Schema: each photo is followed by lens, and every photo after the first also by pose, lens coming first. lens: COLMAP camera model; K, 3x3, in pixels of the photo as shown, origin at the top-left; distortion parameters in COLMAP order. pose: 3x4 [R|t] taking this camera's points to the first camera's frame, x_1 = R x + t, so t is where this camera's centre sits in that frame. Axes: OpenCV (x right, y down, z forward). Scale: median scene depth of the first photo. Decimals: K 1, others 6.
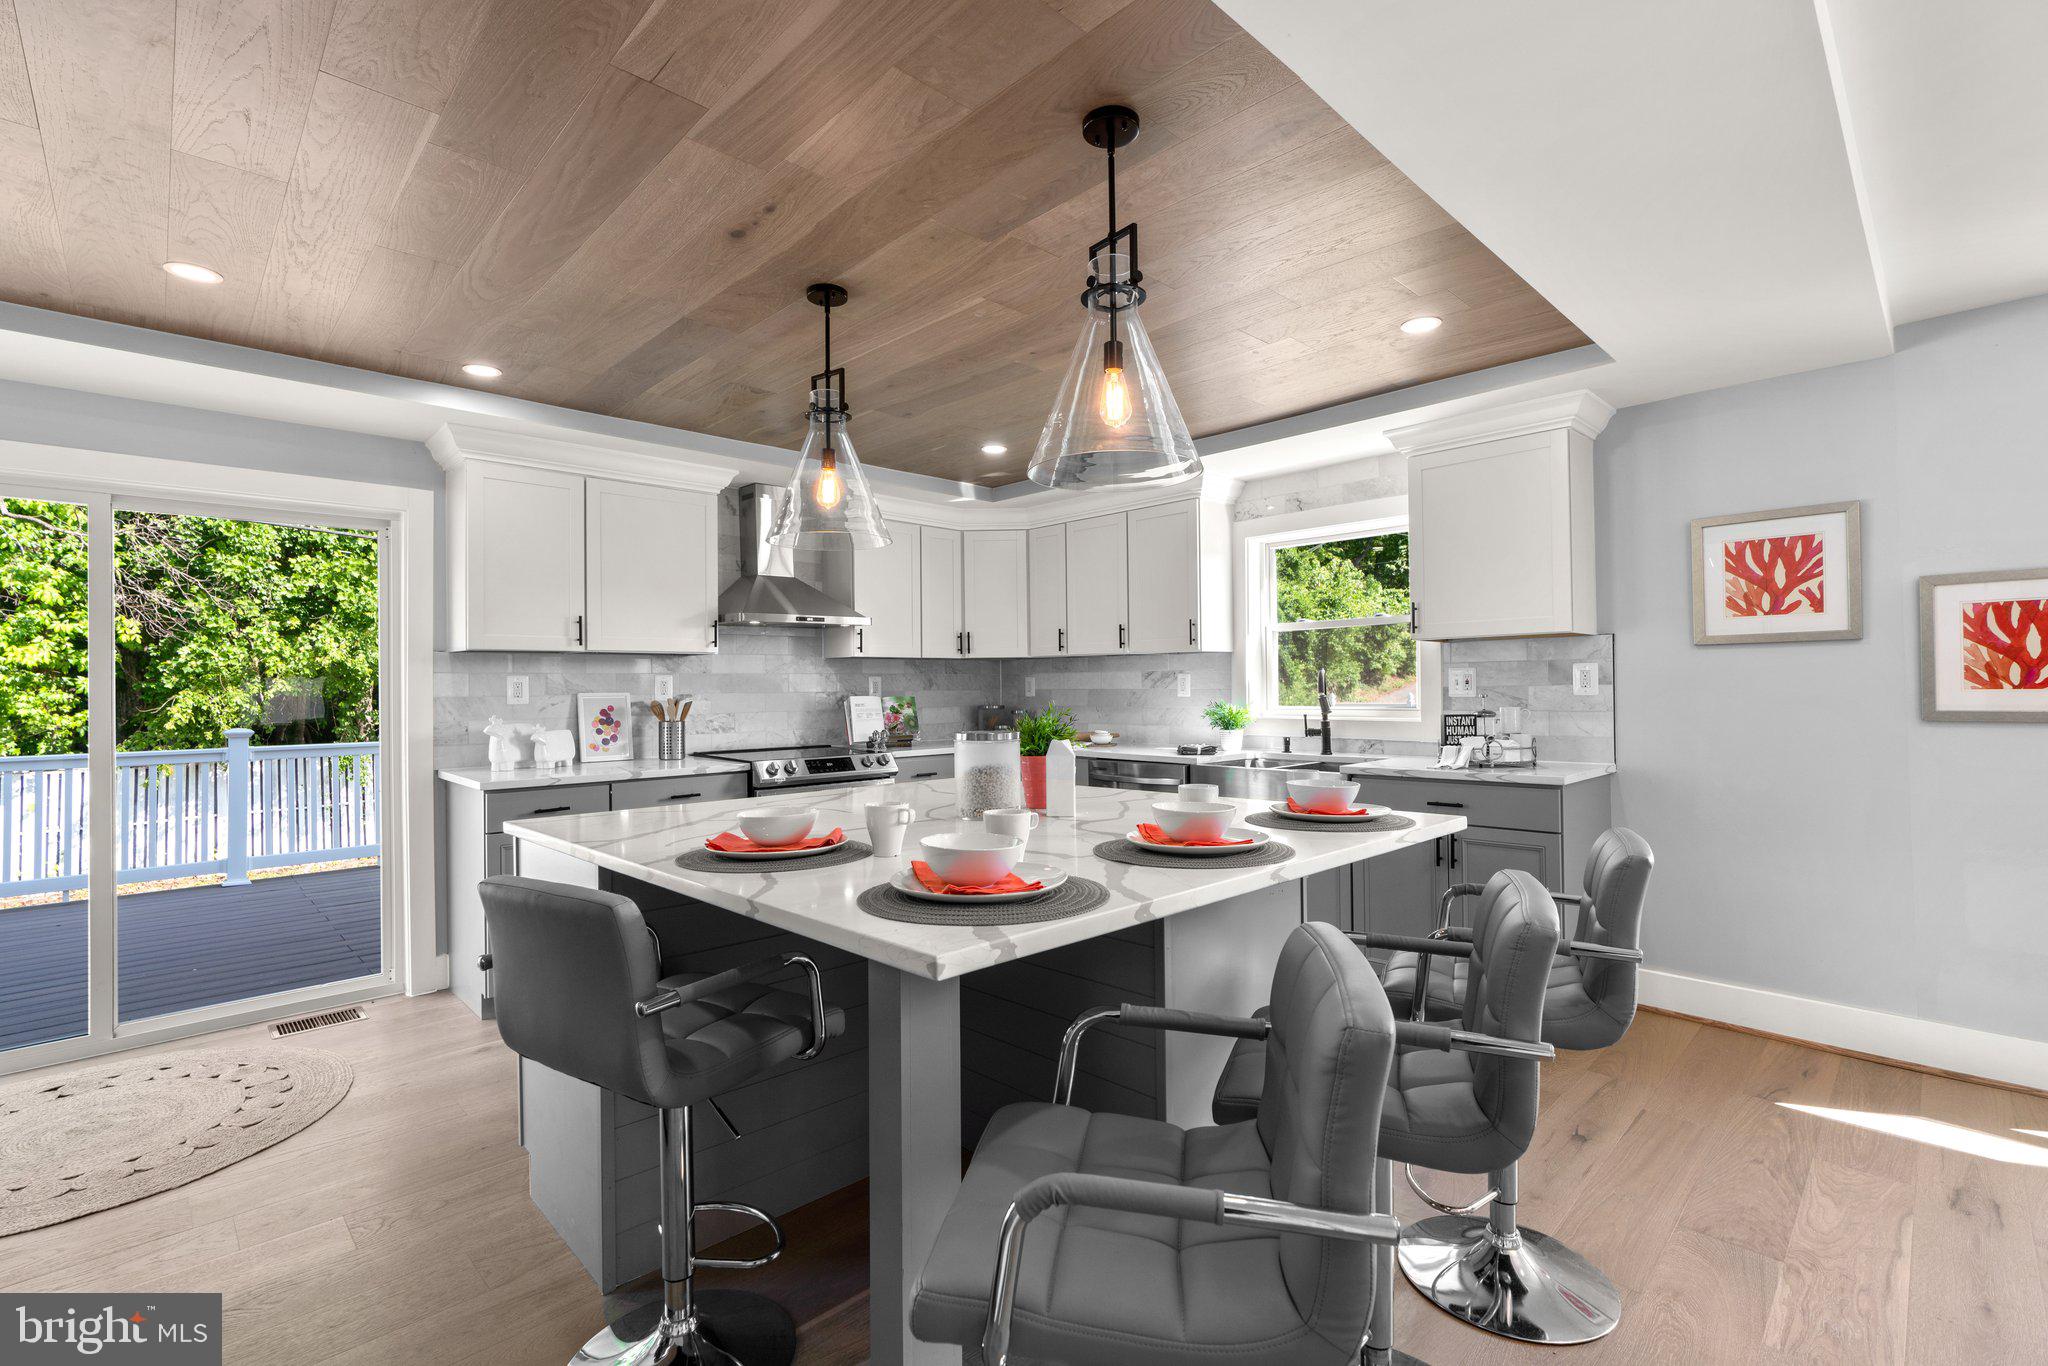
lens RADIAL K [[922.7, 0, 1015.7], [0, 922.7, 679.1], [0, 0, 1]] dist [-0.003981, -0.000451]
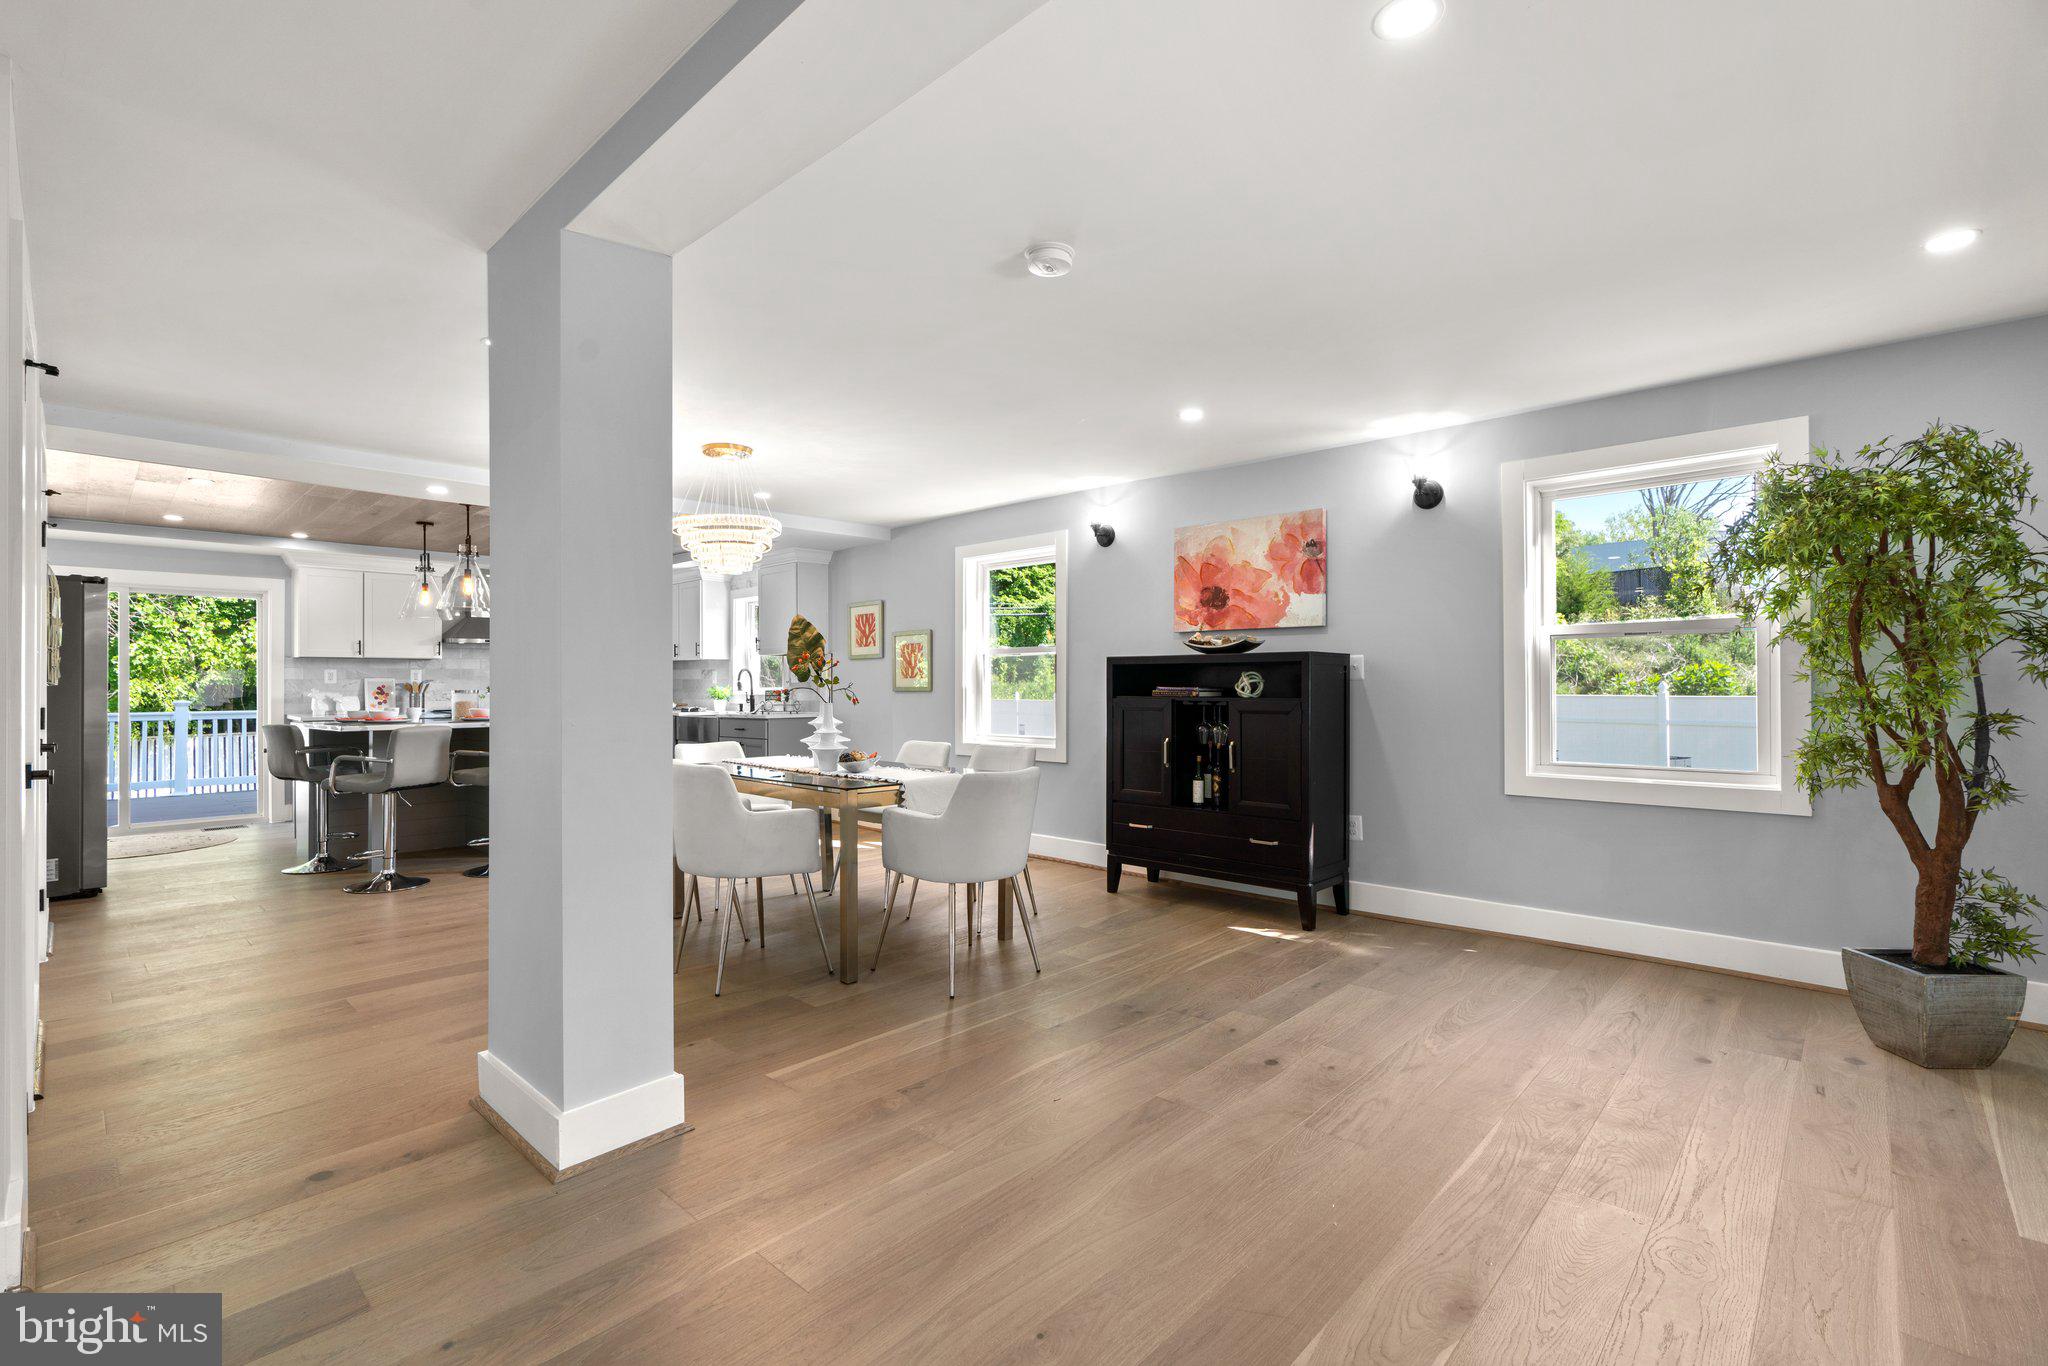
lens RADIAL K [[922.7, 0, 1015.7], [0, 922.7, 679.1], [0, 0, 1]] dist [-0.003981, -0.000451]
pose [[0.999174, 0.005495, 0.040272, 0.661480], [-0.005693, 0.999972, 0.004800, -0.000483], [-0.040245, -0.005026, 0.999177, -0.809519]]
